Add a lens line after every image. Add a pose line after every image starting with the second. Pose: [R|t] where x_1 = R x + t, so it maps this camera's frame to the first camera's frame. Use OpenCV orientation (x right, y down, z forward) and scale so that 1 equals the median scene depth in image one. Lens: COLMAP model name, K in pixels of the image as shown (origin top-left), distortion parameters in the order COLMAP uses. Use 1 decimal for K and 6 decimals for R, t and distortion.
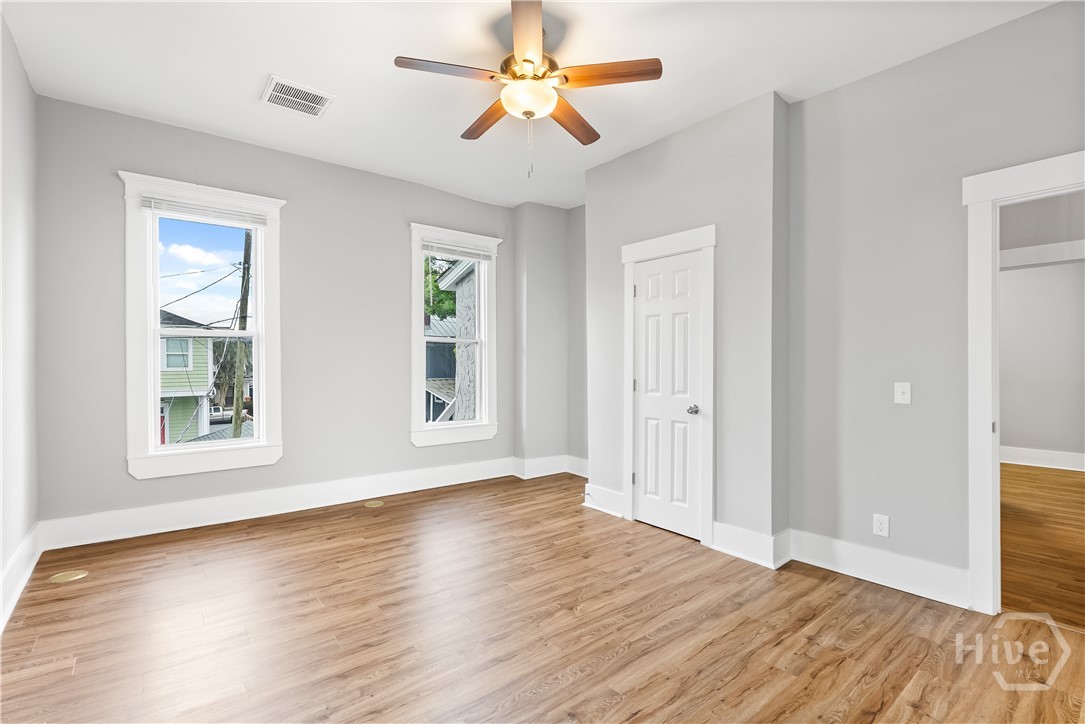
lens RADIAL K [[487.6, 0, 539.2], [0, 487.6, 359.9], [0, 0, 1]] dist [-0.010234, 0.001857]
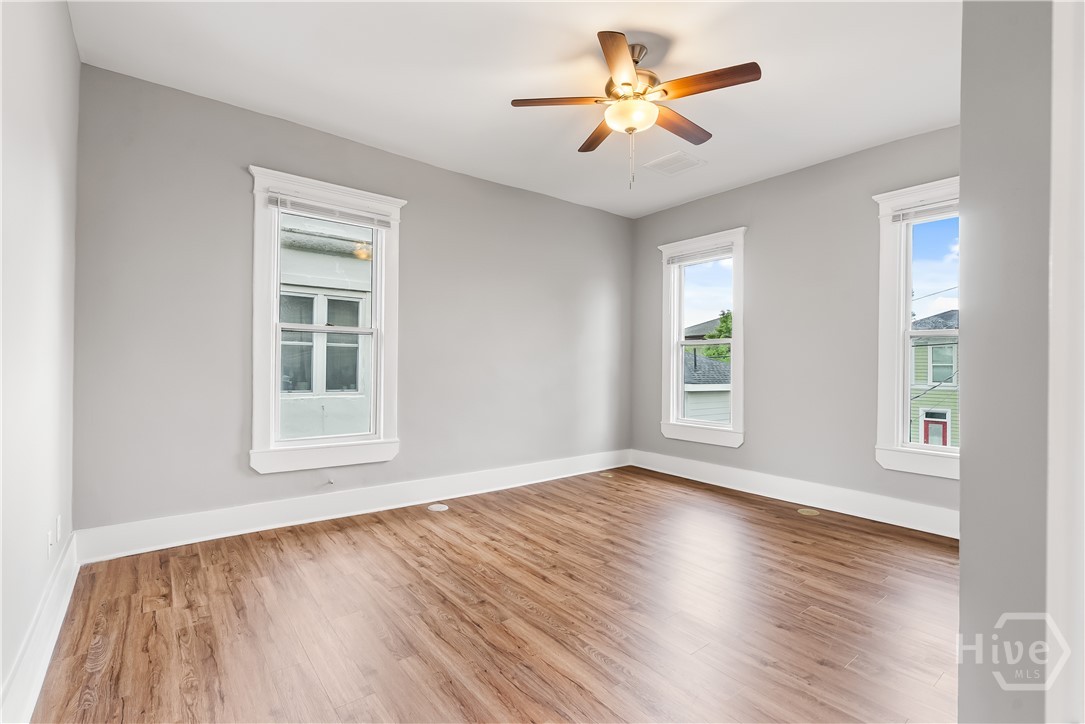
lens RADIAL K [[487.6, 0, 536.4], [0, 487.6, 360.9], [0, 0, 1]] dist [-0.010234, 0.001857]
pose [[-0.003971, -0.006433, -0.999971, 0.766481], [-0.000386, 0.999979, -0.006431, 0.007737], [0.999992, 0.000360, -0.003973, 0.582609]]
